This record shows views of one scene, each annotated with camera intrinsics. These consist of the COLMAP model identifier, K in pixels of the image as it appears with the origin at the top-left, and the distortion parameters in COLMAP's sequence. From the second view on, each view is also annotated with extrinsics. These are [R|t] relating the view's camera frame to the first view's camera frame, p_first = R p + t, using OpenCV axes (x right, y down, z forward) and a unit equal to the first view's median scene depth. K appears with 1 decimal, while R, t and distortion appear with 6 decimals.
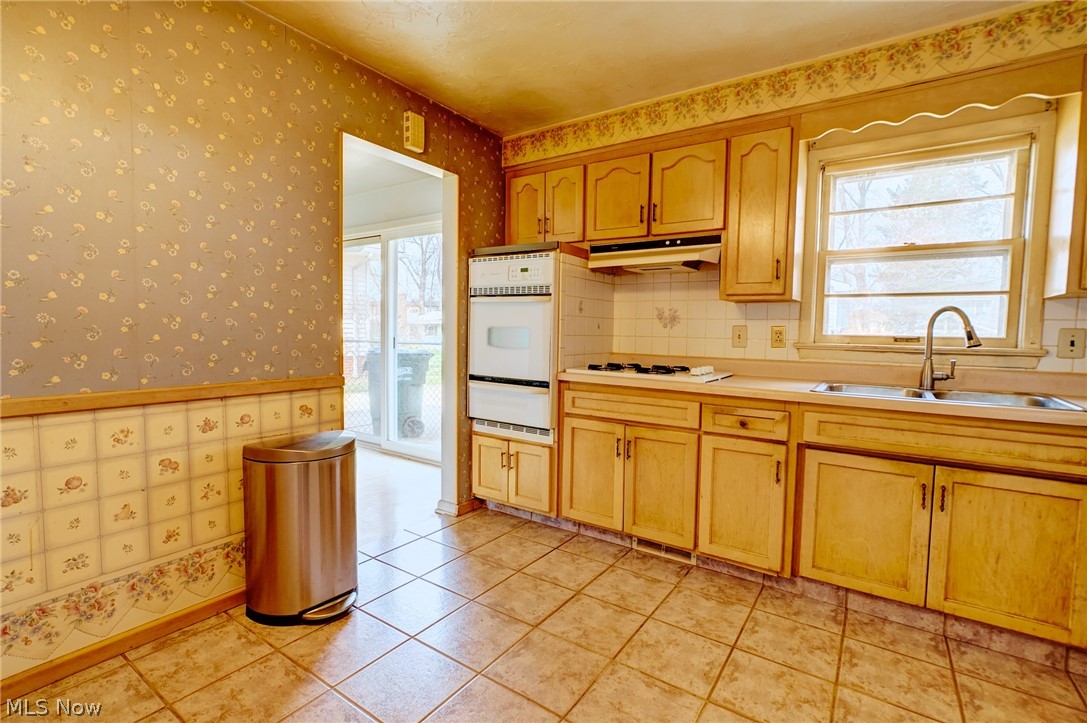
lens RADIAL K [[505.2, 0, 545.5], [0, 505.2, 357.9], [0, 0, 1]] dist [-0.015814, 0.005018]
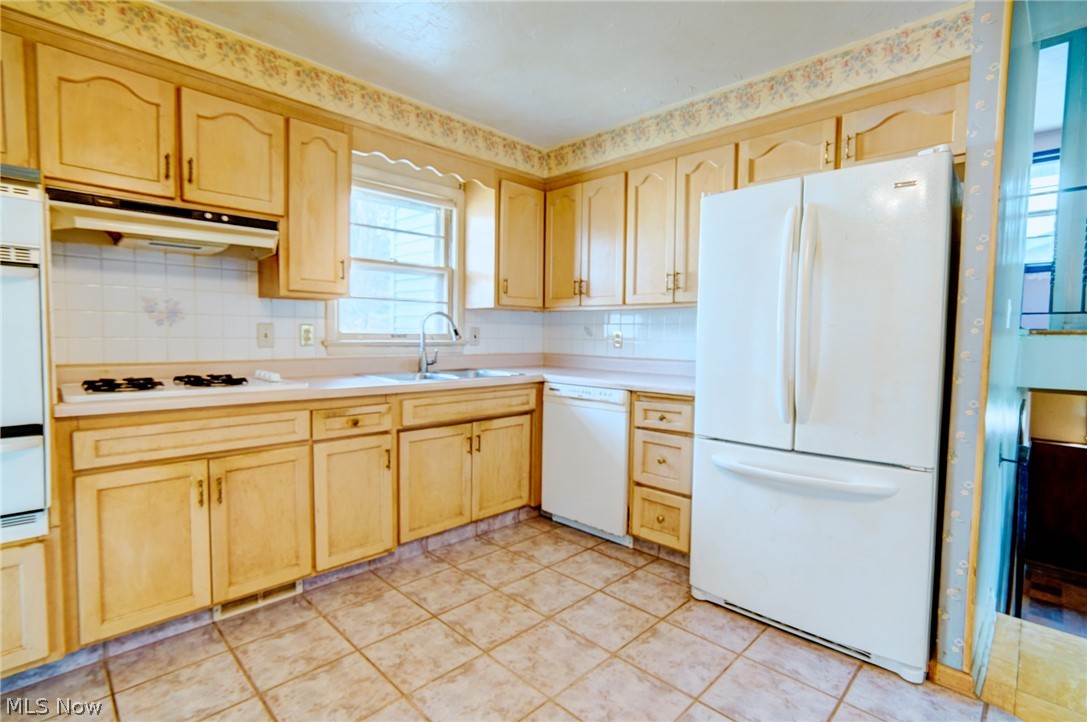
lens RADIAL K [[505.2, 0, 541.6], [0, 505.2, 361.9], [0, 0, 1]] dist [-0.015814, 0.005018]
pose [[0.189861, -0.067370, 0.979497, -0.487292], [0.047163, 0.997117, 0.059441, -0.030669], [-0.980678, 0.034910, 0.192491, 0.412404]]
